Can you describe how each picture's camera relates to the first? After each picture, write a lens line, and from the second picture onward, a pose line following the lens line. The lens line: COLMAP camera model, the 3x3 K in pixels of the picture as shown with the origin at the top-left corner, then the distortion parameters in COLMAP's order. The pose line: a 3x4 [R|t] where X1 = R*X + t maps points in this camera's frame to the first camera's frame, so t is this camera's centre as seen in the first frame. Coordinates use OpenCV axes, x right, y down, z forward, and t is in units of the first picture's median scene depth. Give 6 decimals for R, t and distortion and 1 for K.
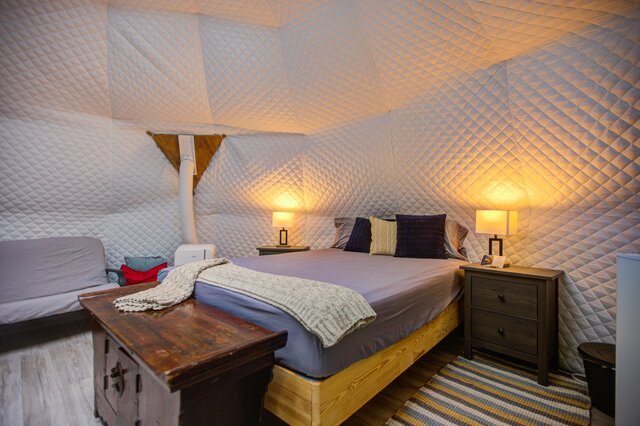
lens RADIAL K [[298.3, 0, 320.0], [0, 298.3, 213.0], [0, 0, 1]] dist [0.000641, 0.001025]
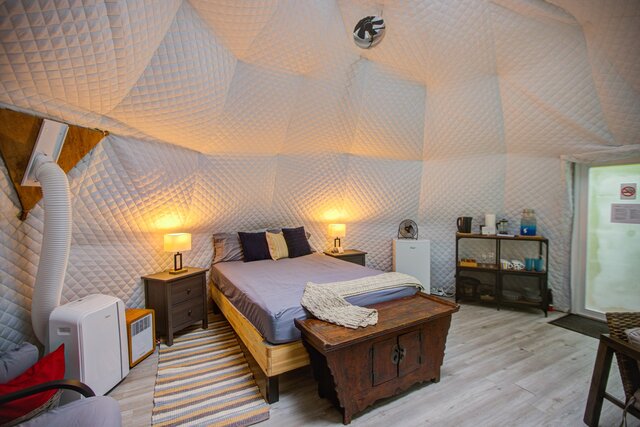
lens RADIAL K [[298.3, 0, 320.0], [0, 298.3, 213.5], [0, 0, 1]] dist [0.000641, 0.001025]
pose [[0.303594, -0.045486, 0.951715, -0.857587], [-0.008635, 0.998687, 0.050485, -0.116405], [-0.952762, -0.023545, 0.302803, 0.328175]]
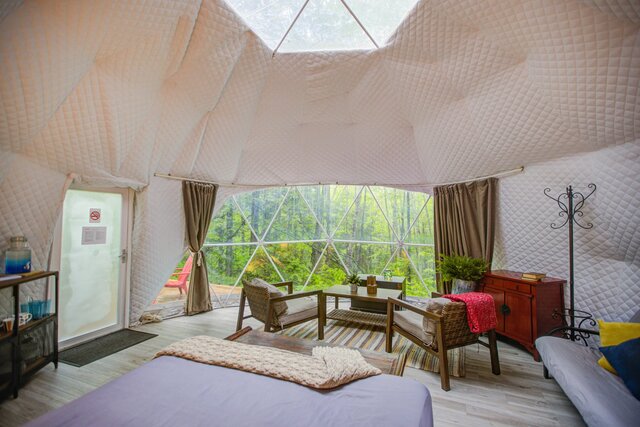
lens RADIAL K [[298.3, 0, 320.0], [0, 298.3, 213.5], [0, 0, 1]] dist [0.000641, 0.001025]
pose [[-0.951843, -0.014559, -0.306241, -0.062816], [-0.002389, 0.999194, -0.040075, -0.113702], [0.306578, -0.037413, -0.951110, 0.953021]]
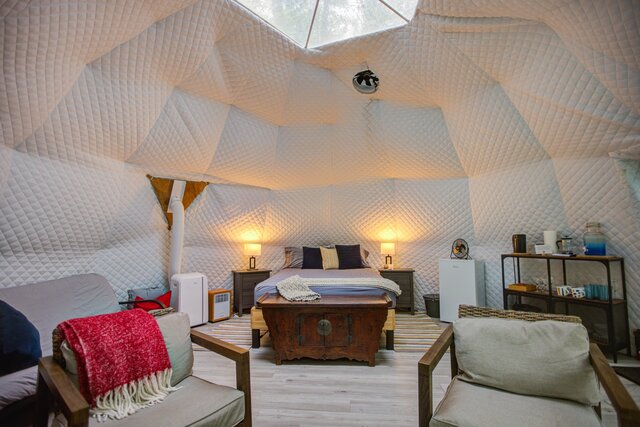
lens RADIAL K [[312.7, 0, 320.0], [0, 312.7, 213.5], [0, 0, 1]] dist [-0.003390, -0.000397]
pose [[0.781231, 0.037904, 0.623090, -0.782107], [0.002356, 0.997969, -0.063662, -0.051325], [-0.624238, 0.051202, 0.779555, -0.300548]]
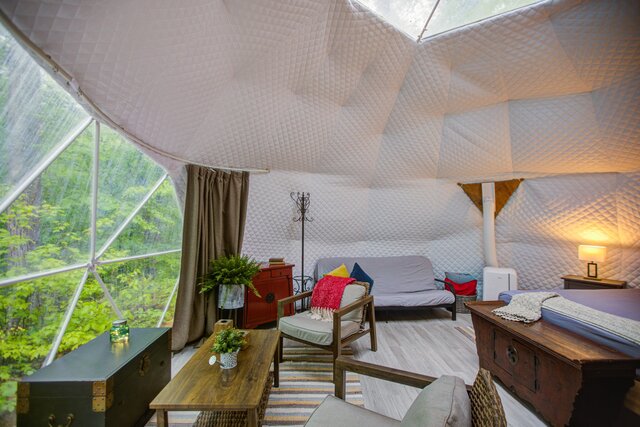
lens RADIAL K [[295.8, 0, 315.0], [0, 295.8, 210.7], [0, 0, 1]] dist [-0.000142, -0.000061]
pose [[0.708469, -0.020204, -0.705452, -0.076829], [0.013211, 0.999795, -0.015366, -0.129174], [0.705618, 0.001567, 0.708591, -0.445683]]
